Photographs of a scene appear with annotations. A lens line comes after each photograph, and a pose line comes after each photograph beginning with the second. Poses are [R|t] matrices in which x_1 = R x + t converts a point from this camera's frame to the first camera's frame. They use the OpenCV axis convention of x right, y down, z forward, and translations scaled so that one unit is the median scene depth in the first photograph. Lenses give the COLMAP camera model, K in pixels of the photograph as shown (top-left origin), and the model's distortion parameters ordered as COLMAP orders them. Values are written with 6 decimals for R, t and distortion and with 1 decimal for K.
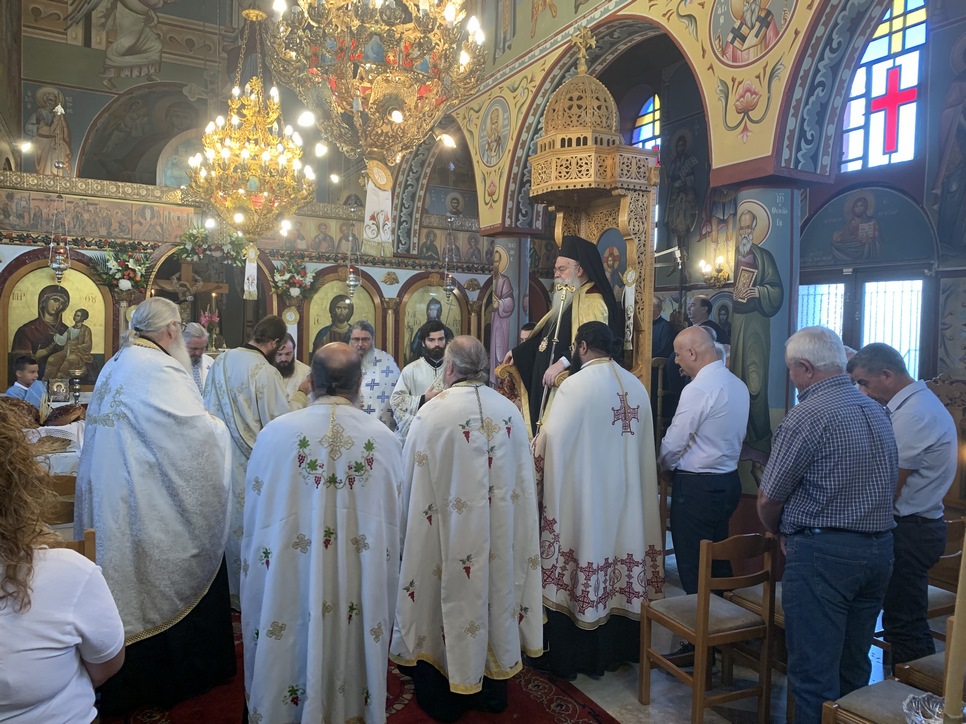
lens RADIAL K [[731.5, 0, 476.7], [0, 731.5, 351.3], [0, 0, 1]] dist [0.061457, -0.092442]
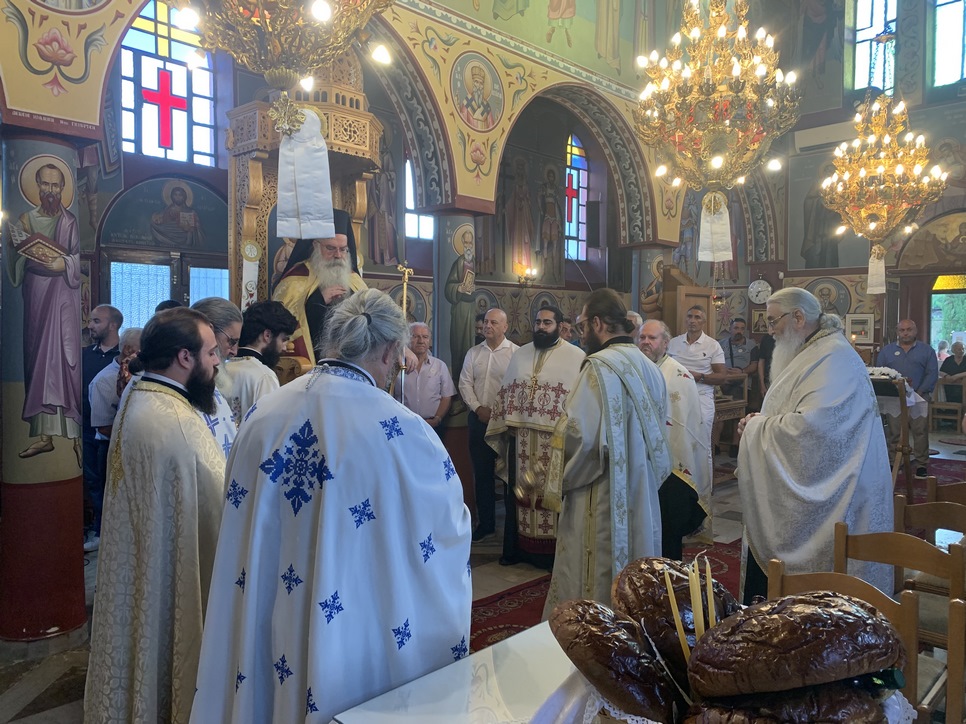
lens RADIAL K [[733.8, 0, 480.8], [0, 733.8, 351.0], [0, 0, 1]] dist [0.051064, -0.061104]
pose [[-0.326274, -0.052048, 0.943841, -0.723992], [0.018276, 0.997949, 0.061350, -0.031330], [-0.945099, 0.037266, -0.324653, 1.042661]]
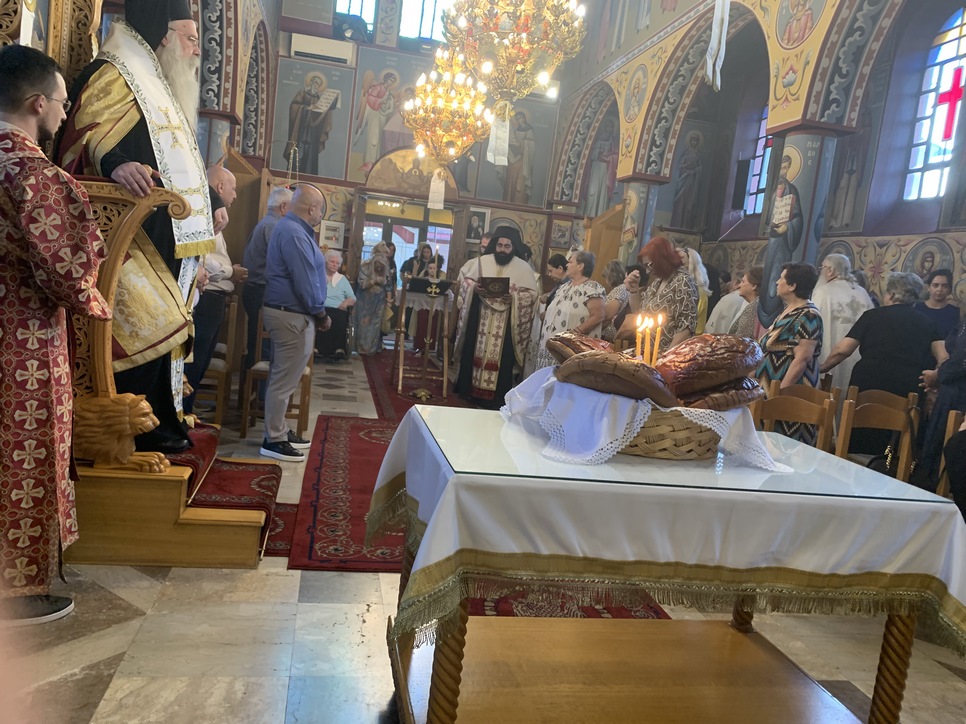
lens RADIAL K [[737.2, 0, 476.4], [0, 737.2, 359.2], [0, 0, 1]] dist [0.017198, -0.005300]
pose [[-0.952241, -0.164045, 0.257540, -0.311398], [-0.130040, 0.980990, 0.144045, 0.029839], [-0.276274, 0.103675, -0.955471, 1.414909]]
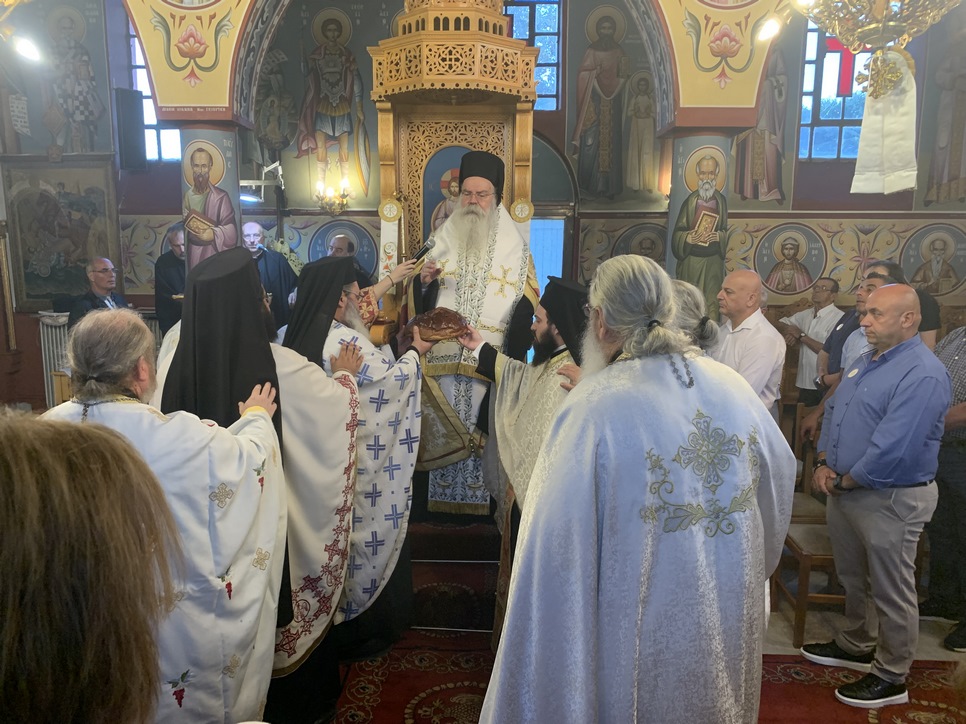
lens RADIAL K [[739.1, 0, 472.5], [0, 739.1, 366.4], [0, 0, 1]] dist [0.018144, -0.015691]
pose [[0.483678, -0.146687, 0.862867, -0.526697], [0.030252, 0.988069, 0.151014, -0.047762], [-0.874723, -0.046938, 0.482344, 0.556306]]
